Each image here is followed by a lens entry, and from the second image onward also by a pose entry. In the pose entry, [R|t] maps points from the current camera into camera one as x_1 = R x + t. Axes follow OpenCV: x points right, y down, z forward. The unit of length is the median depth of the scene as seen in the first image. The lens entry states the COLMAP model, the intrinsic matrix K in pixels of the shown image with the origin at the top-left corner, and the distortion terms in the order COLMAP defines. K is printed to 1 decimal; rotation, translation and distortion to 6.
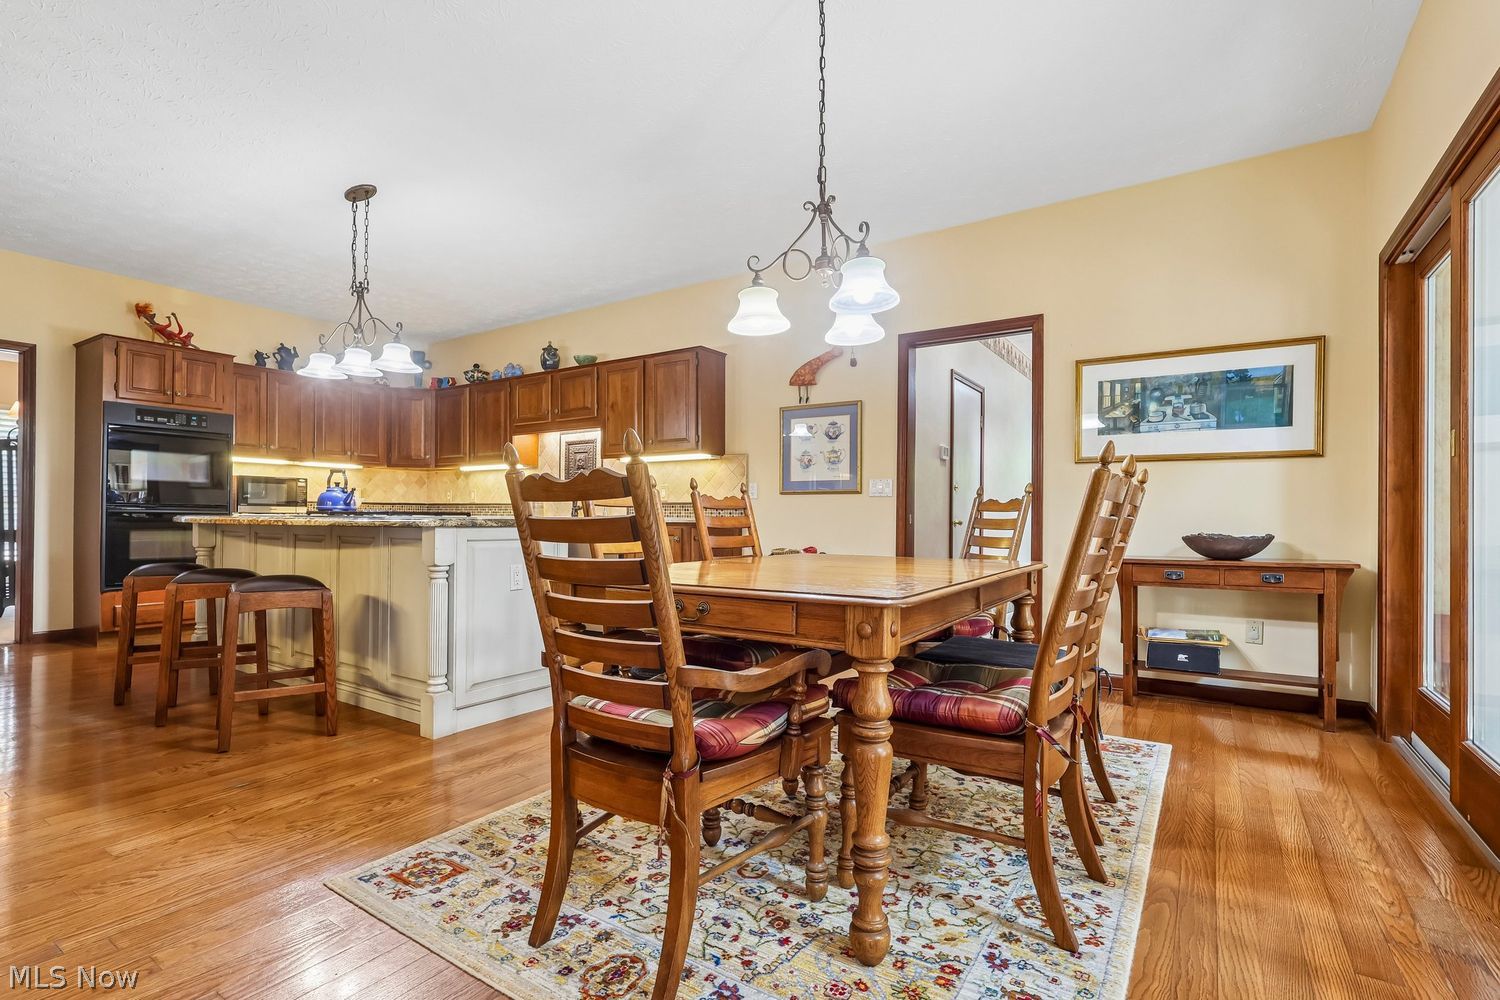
lens RADIAL K [[707.1, 0, 749.1], [0, 707.1, 513.8], [0, 0, 1]] dist [-0.000705, -0.000139]
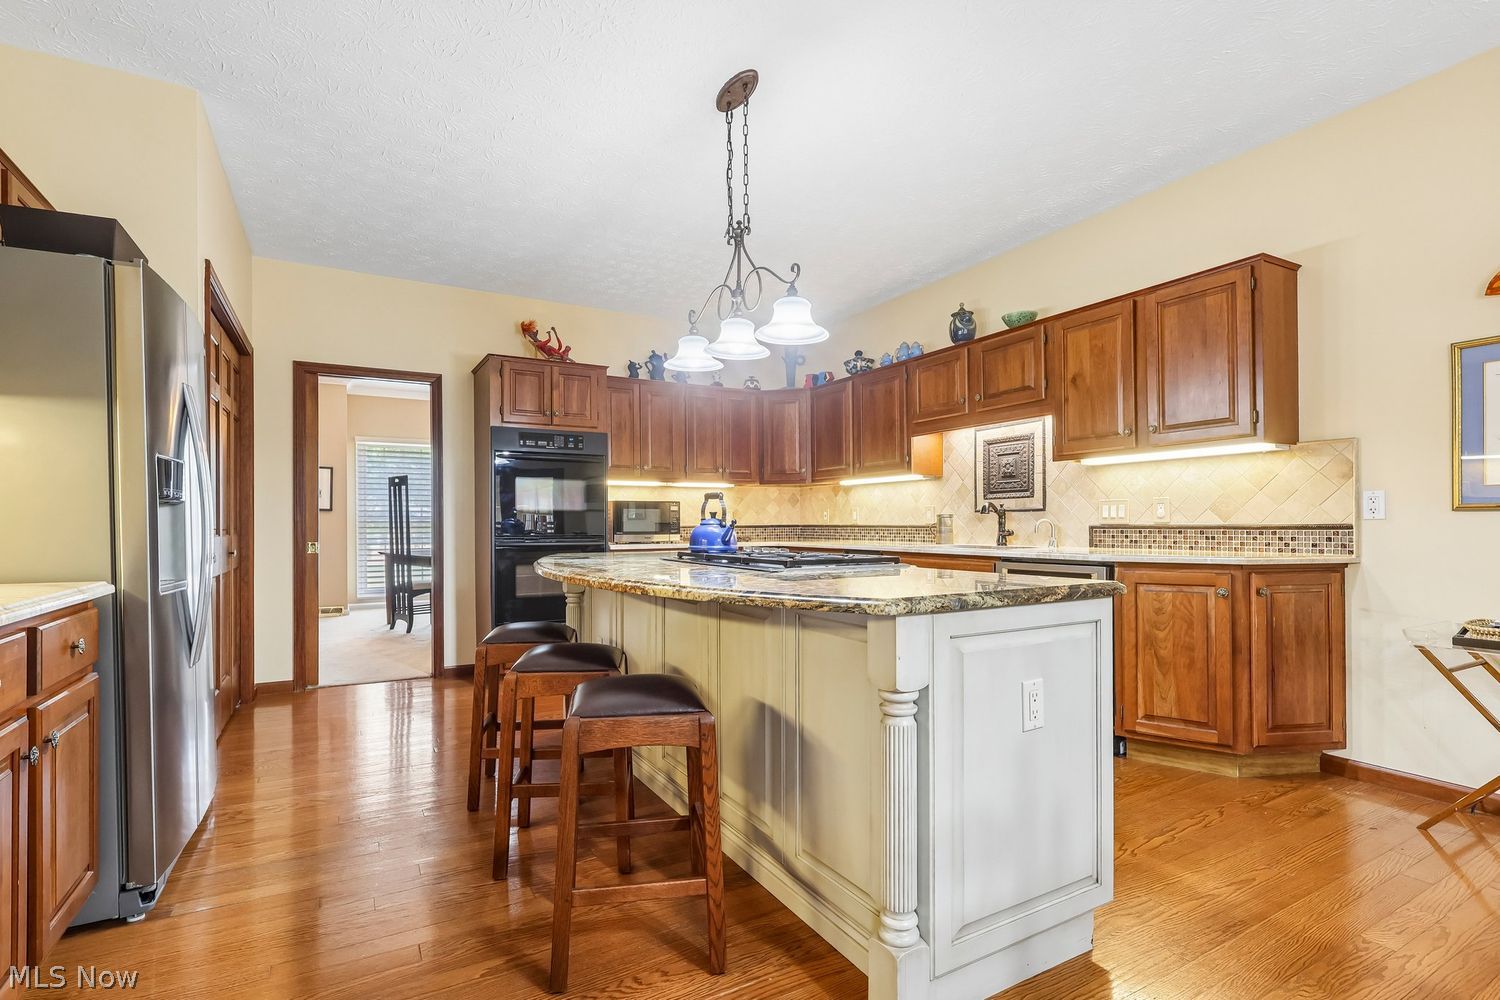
lens RADIAL K [[707.1, 0, 749.1], [0, 707.1, 513.8], [0, 0, 1]] dist [-0.000705, -0.000139]
pose [[0.893531, -0.018823, -0.448606, -0.182351], [0.015429, 0.999818, -0.011220, -0.027291], [0.448736, 0.003103, 0.893659, 0.299525]]
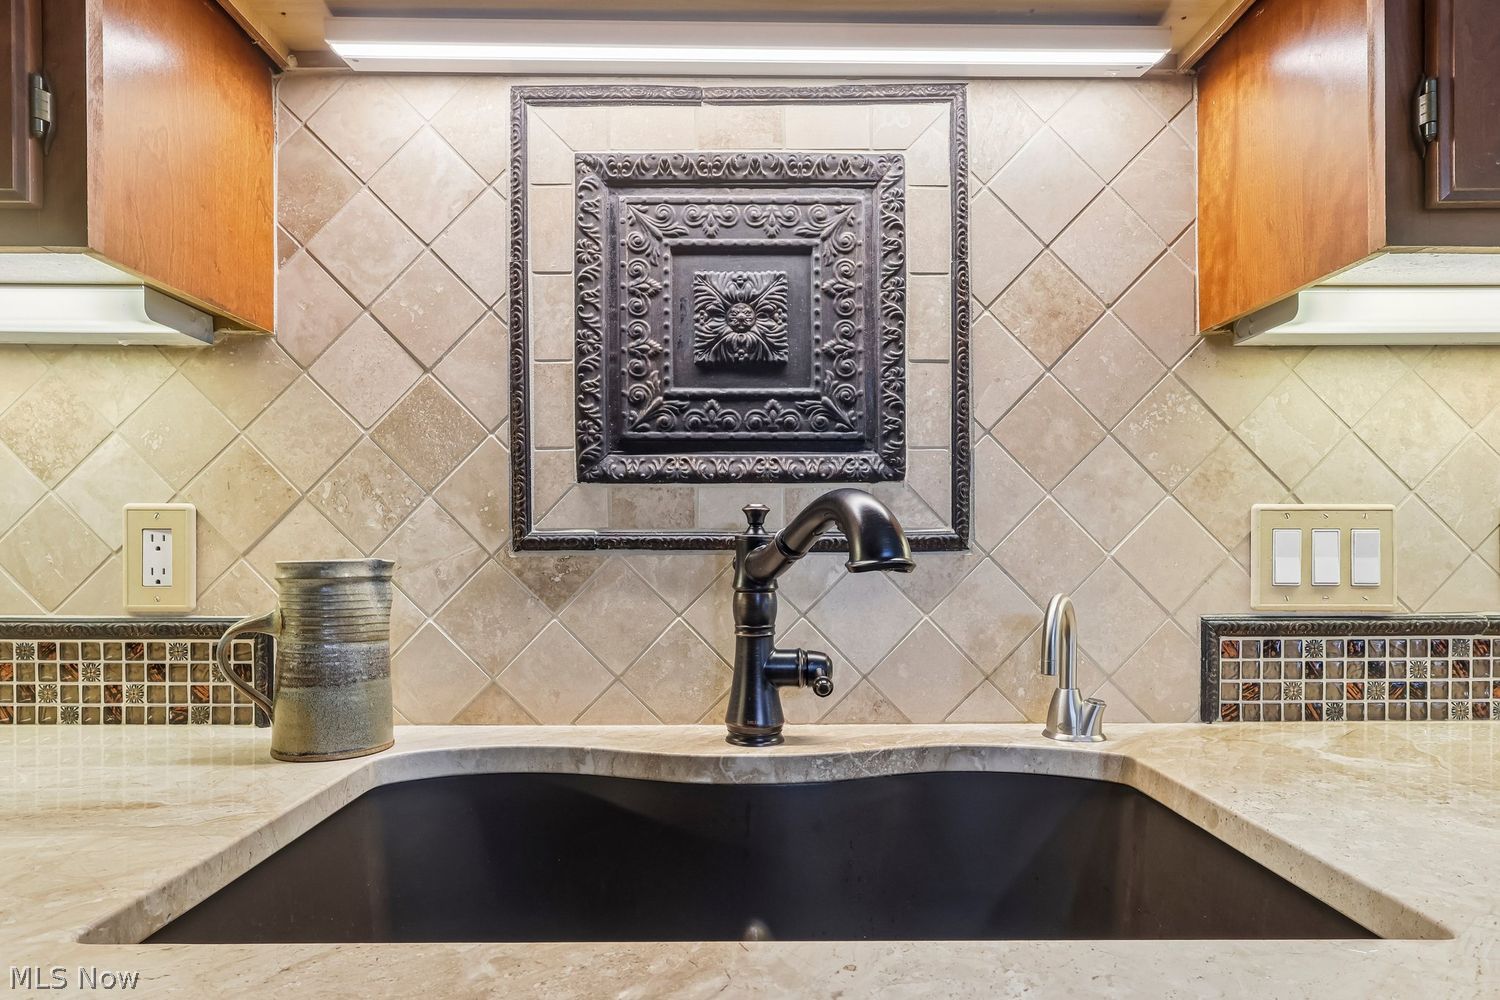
lens RADIAL K [[824.0, 0, 713.8], [0, 824.0, 556.2], [0, 0, 1]] dist [-0.001551, -0.000548]
pose [[0.822854, -0.010229, 0.568160, -0.392536], [0.004338, 0.999922, 0.011720, -0.035171], [-0.568236, -0.007179, 0.822835, 1.026958]]
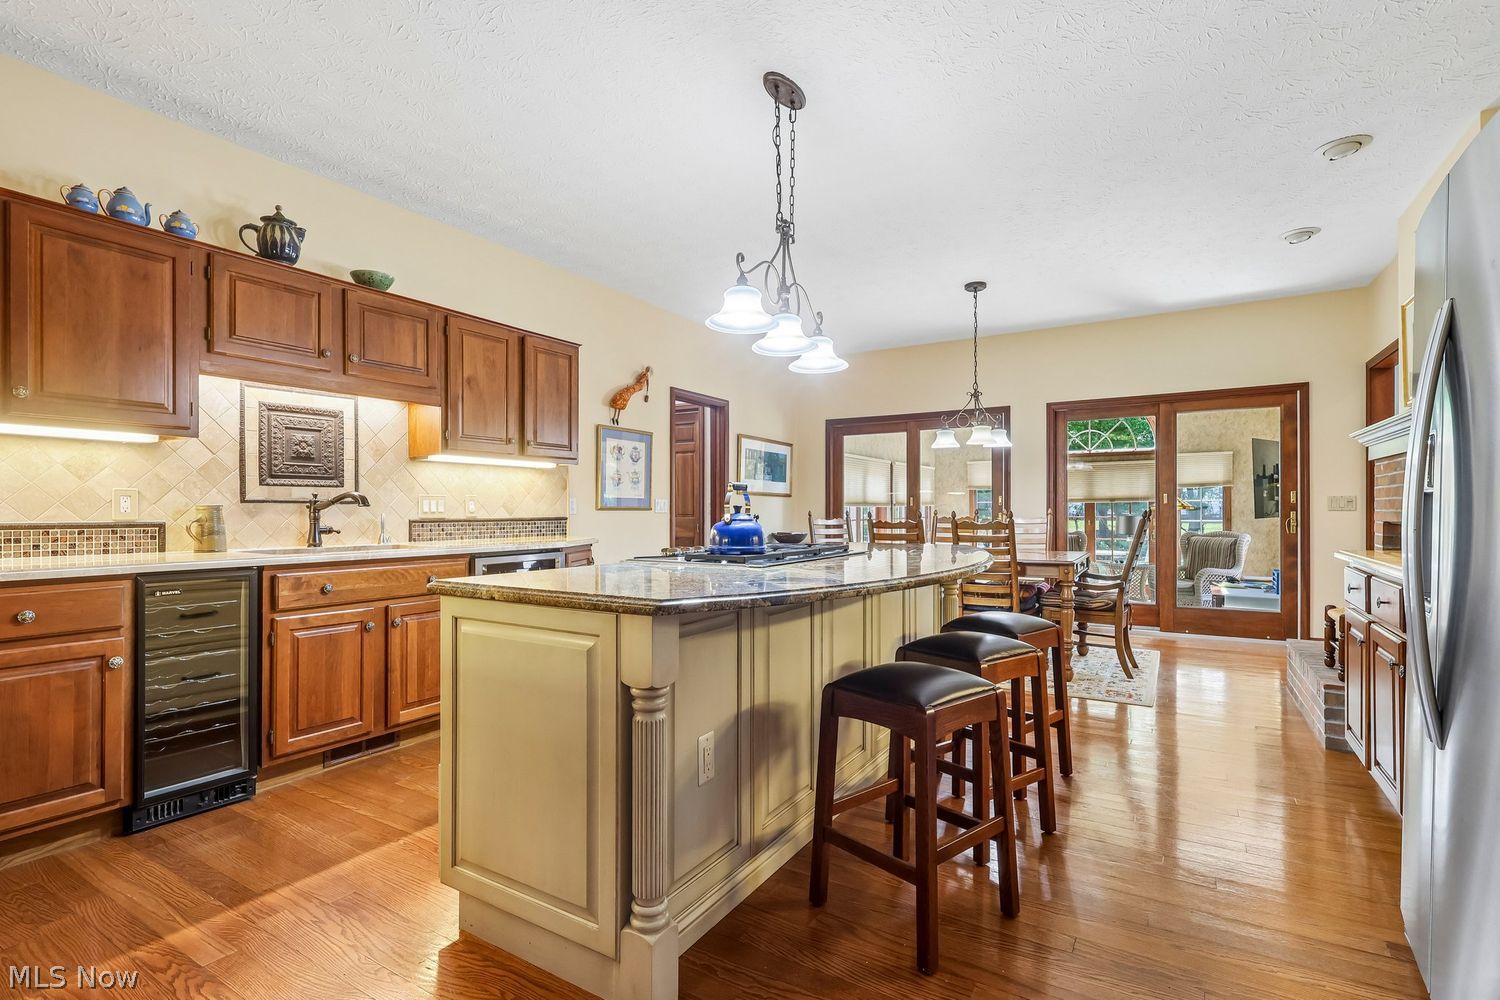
lens RADIAL K [[712.0, 0, 734.4], [0, 712.0, 511.9], [0, 0, 1]] dist [-0.003820, -0.000437]
pose [[-0.030216, -0.007448, 0.999516, -0.939921], [-0.001234, 0.999972, 0.007414, -0.031903], [-0.999543, -0.001010, -0.030224, 0.803898]]
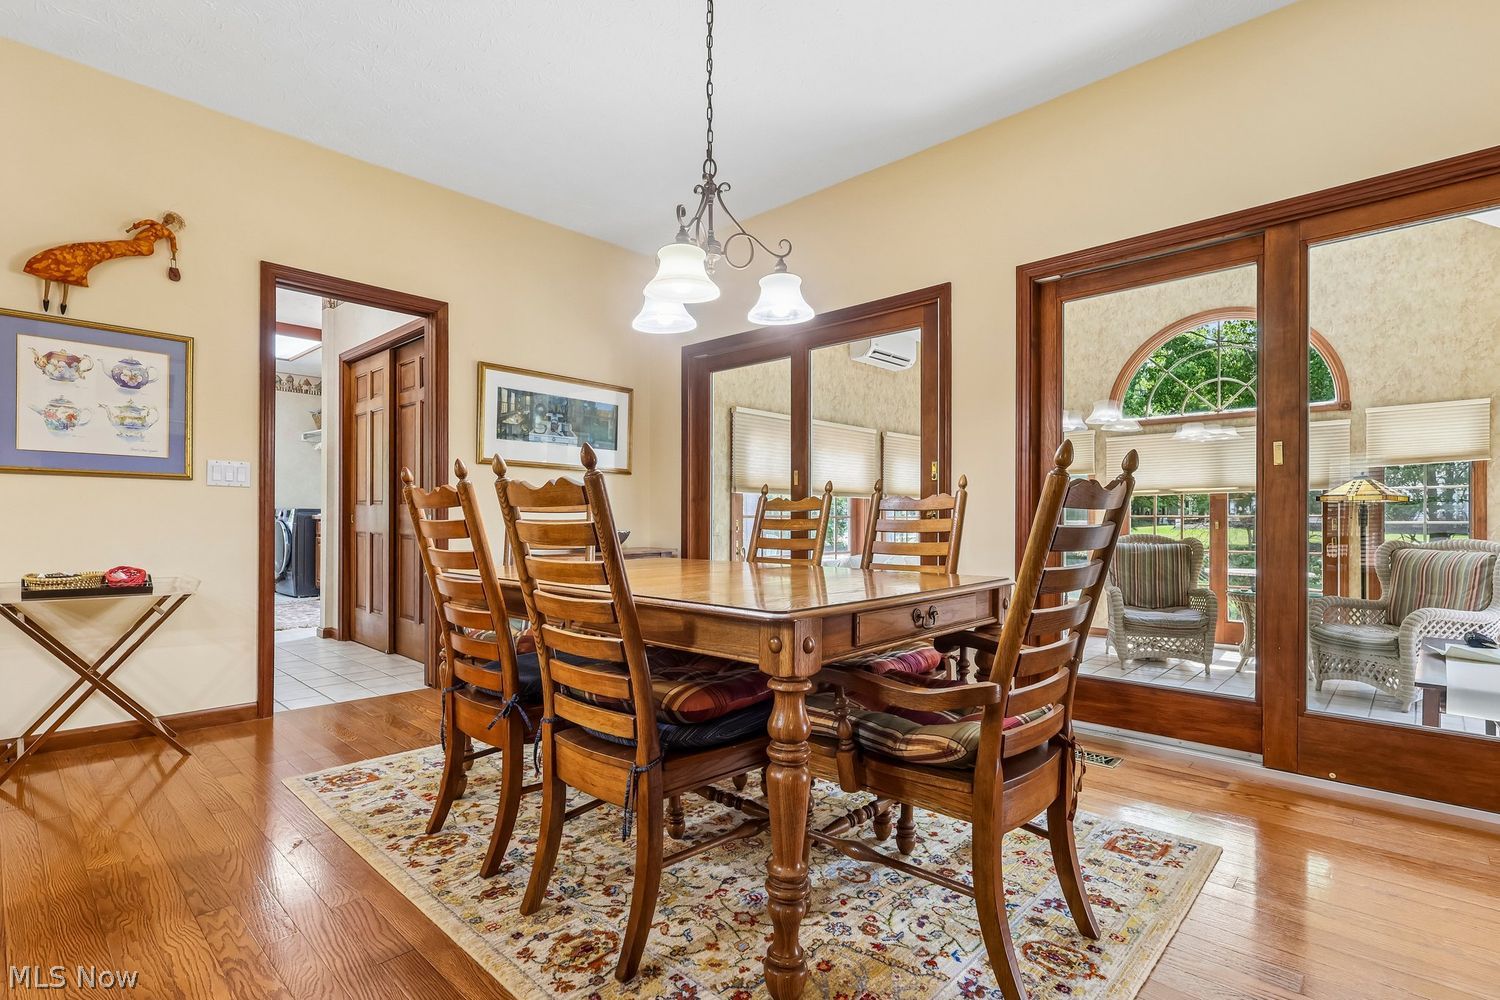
lens RADIAL K [[716.0, 0, 728.9], [0, 716.0, 522.1], [0, 0, 1]] dist [-0.000367, 0.000221]
pose [[0.180928, -0.008650, 0.983458, -0.359981], [-0.007311, 0.999922, 0.010140, -0.000922], [-0.983469, -0.009025, 0.180851, 0.352586]]
